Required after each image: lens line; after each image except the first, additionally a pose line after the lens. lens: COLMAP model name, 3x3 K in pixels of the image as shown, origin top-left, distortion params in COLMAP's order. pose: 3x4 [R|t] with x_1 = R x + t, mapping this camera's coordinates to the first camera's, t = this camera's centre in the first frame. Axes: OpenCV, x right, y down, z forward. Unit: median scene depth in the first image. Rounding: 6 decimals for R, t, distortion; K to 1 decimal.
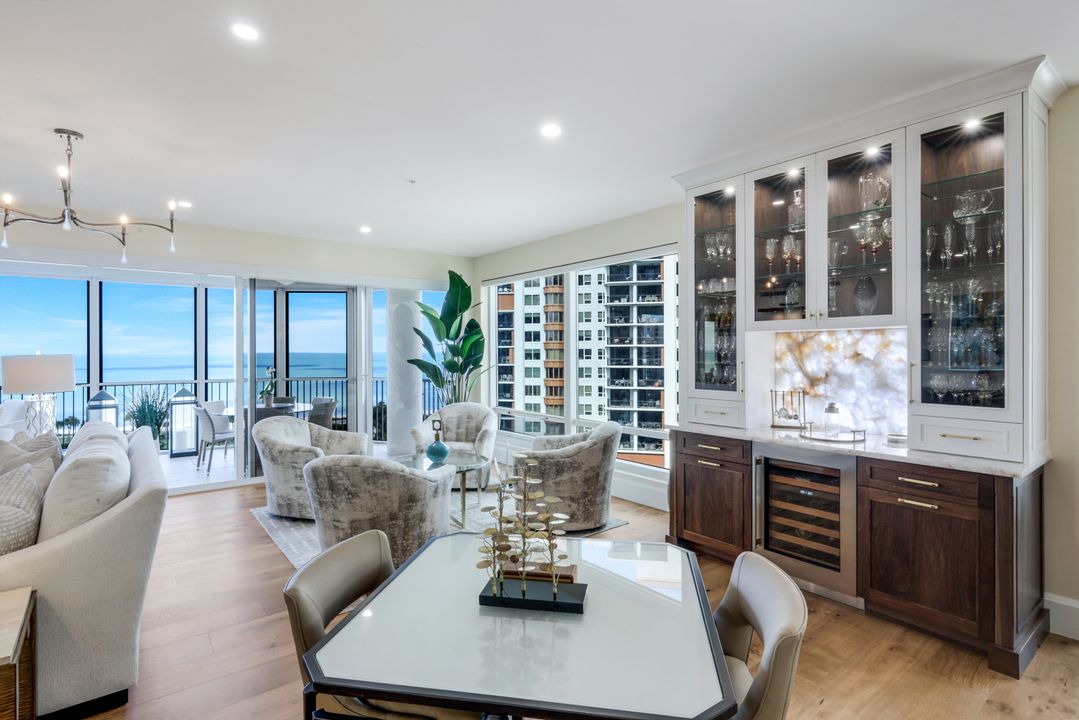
lens RADIAL K [[526.8, 0, 532.3], [0, 526.8, 353.9], [0, 0, 1]] dist [0.000130, 0.000835]
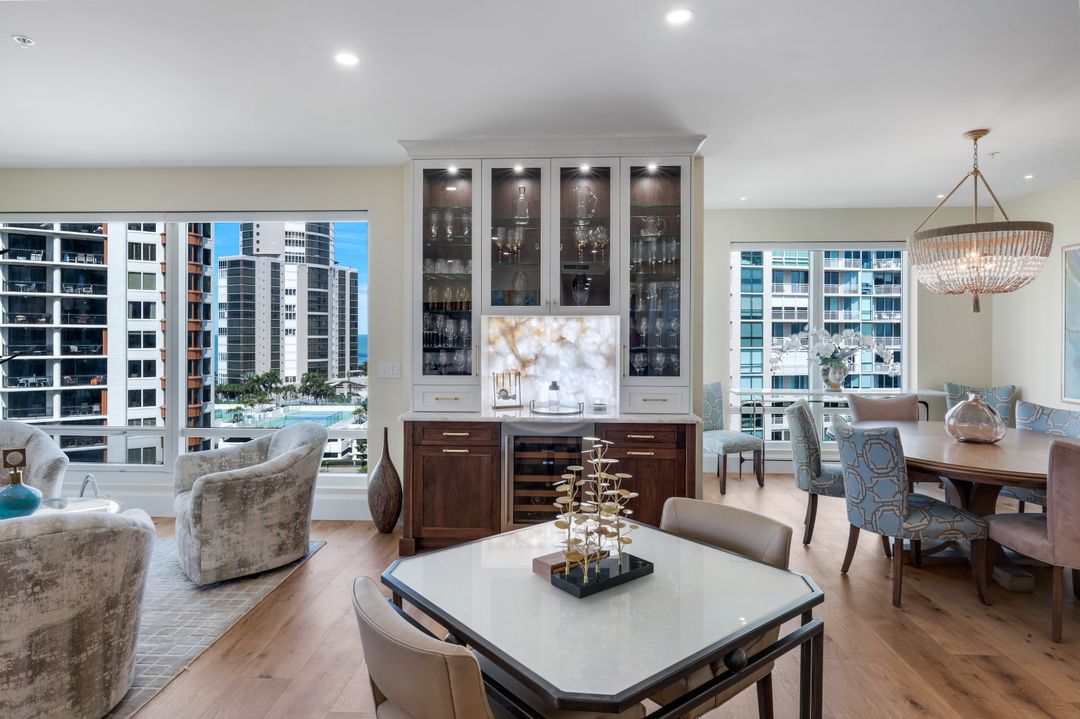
lens RADIAL K [[624.6, 0, 538.4], [0, 624.6, 338.4], [0, 0, 1]] dist [-0.000280, 0.001541]
pose [[0.654679, 0.001493, 0.755906, -0.460705], [-0.001459, 0.999999, -0.000711, 0.002137], [-0.755906, -0.000637, 0.654680, 0.144870]]
